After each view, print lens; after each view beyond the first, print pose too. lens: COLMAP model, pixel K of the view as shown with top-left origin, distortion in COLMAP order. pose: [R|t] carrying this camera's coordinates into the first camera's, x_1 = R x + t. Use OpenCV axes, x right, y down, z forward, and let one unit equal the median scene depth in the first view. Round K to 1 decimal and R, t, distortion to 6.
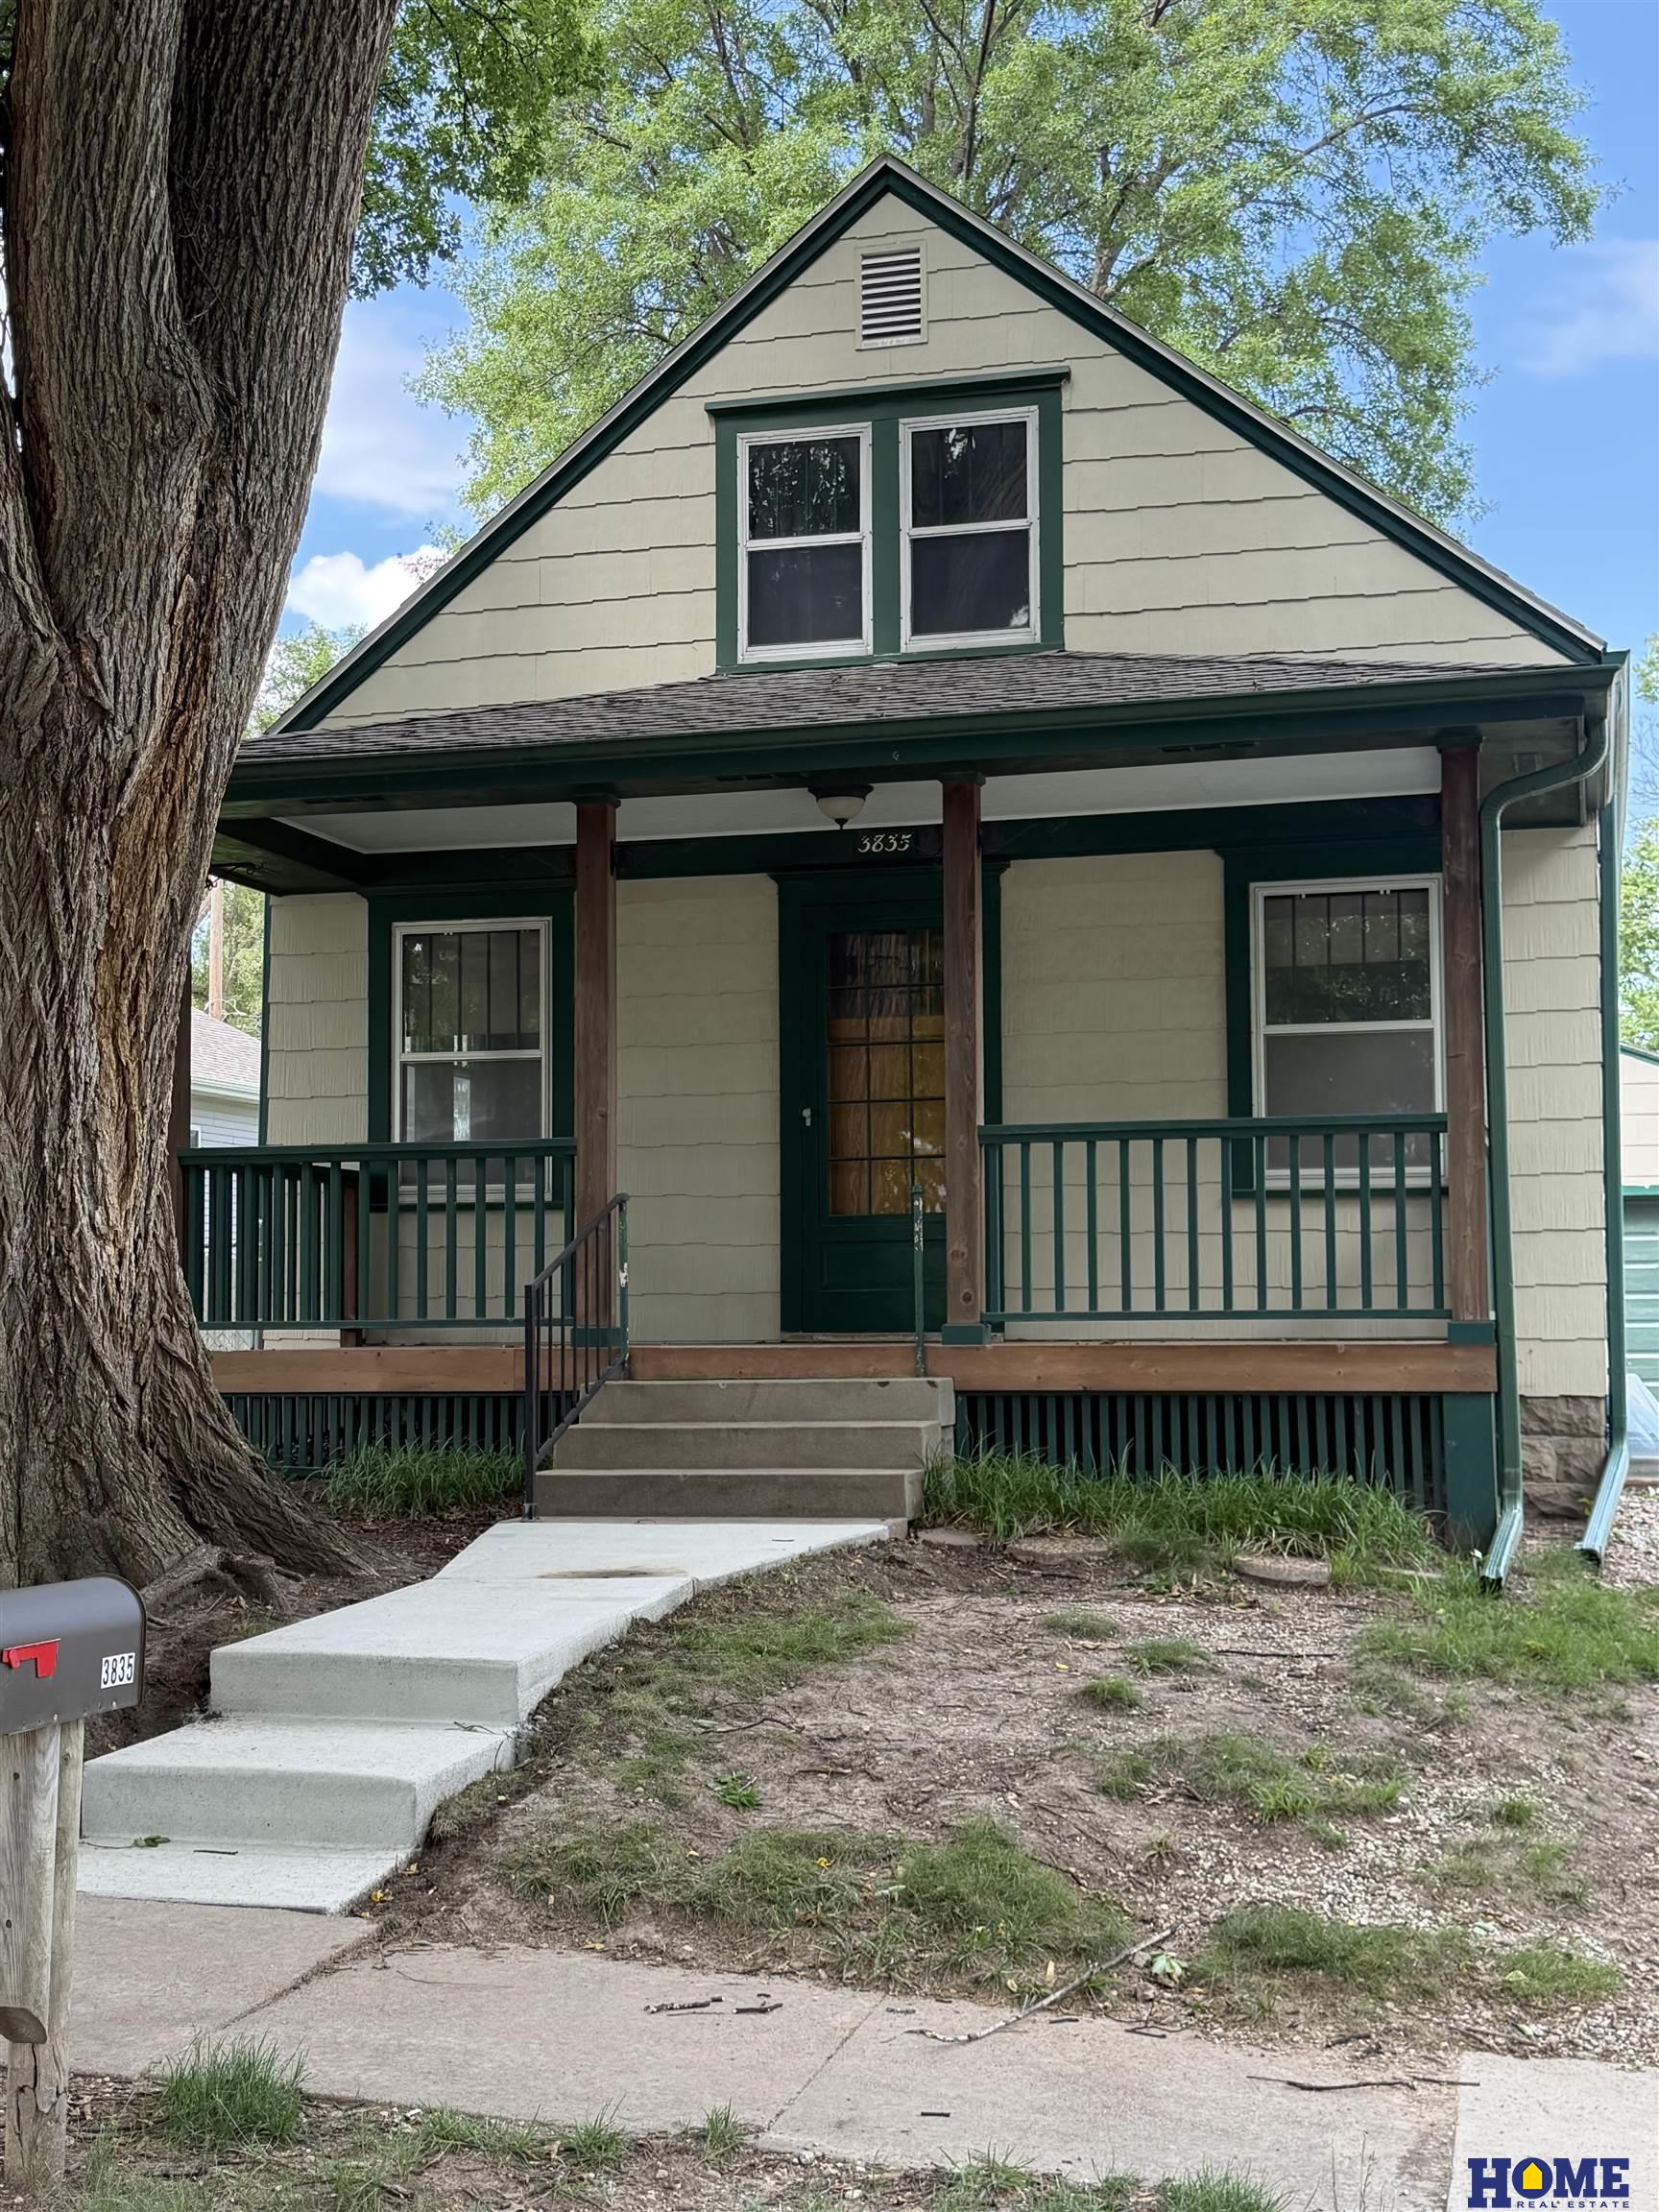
lens RADIAL K [[2750.2, 0, 829.5], [0, 2750.2, 1106.0], [0, 0, 1]] dist [0.138799, -0.027001]
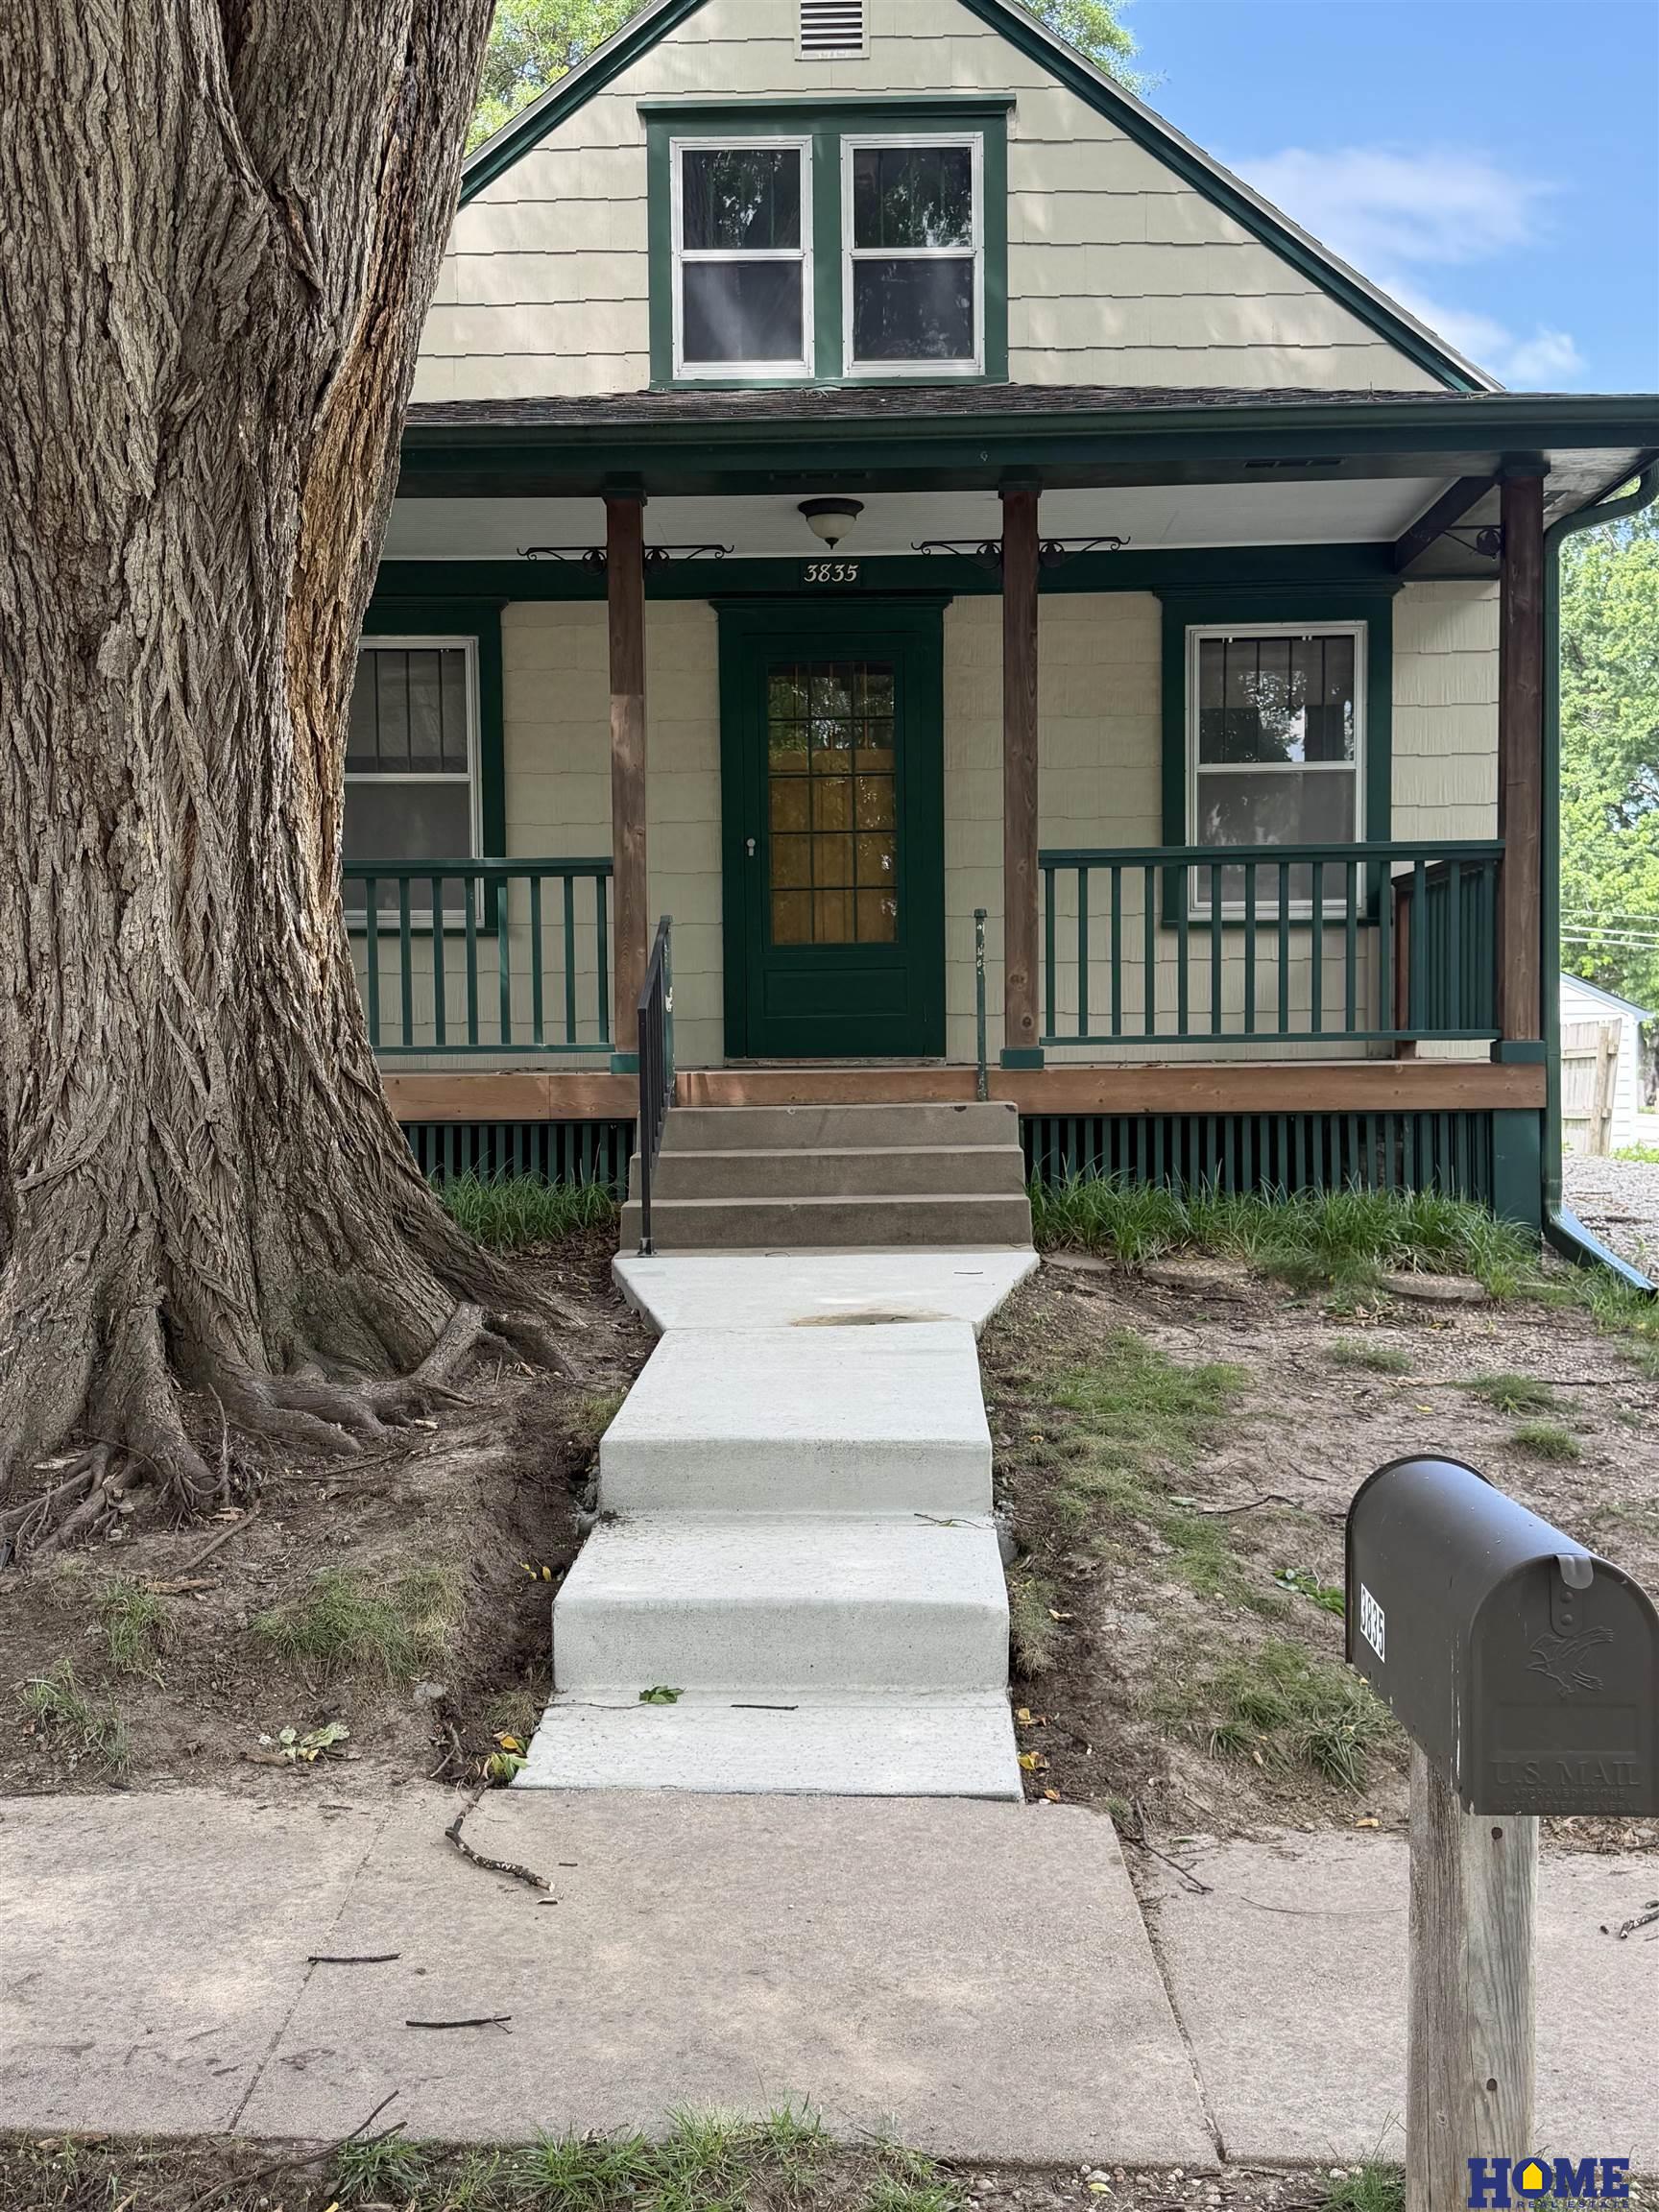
lens RADIAL K [[2180.4, 0, 829.5], [0, 2180.4, 1106.0], [0, 0, 1]] dist [0.168973, -0.376795]
pose [[0.970518, -0.010760, 0.240788, -0.243691], [-0.014299, 0.994673, 0.102082, 0.022742], [-0.240603, -0.102515, 0.965195, 0.282935]]
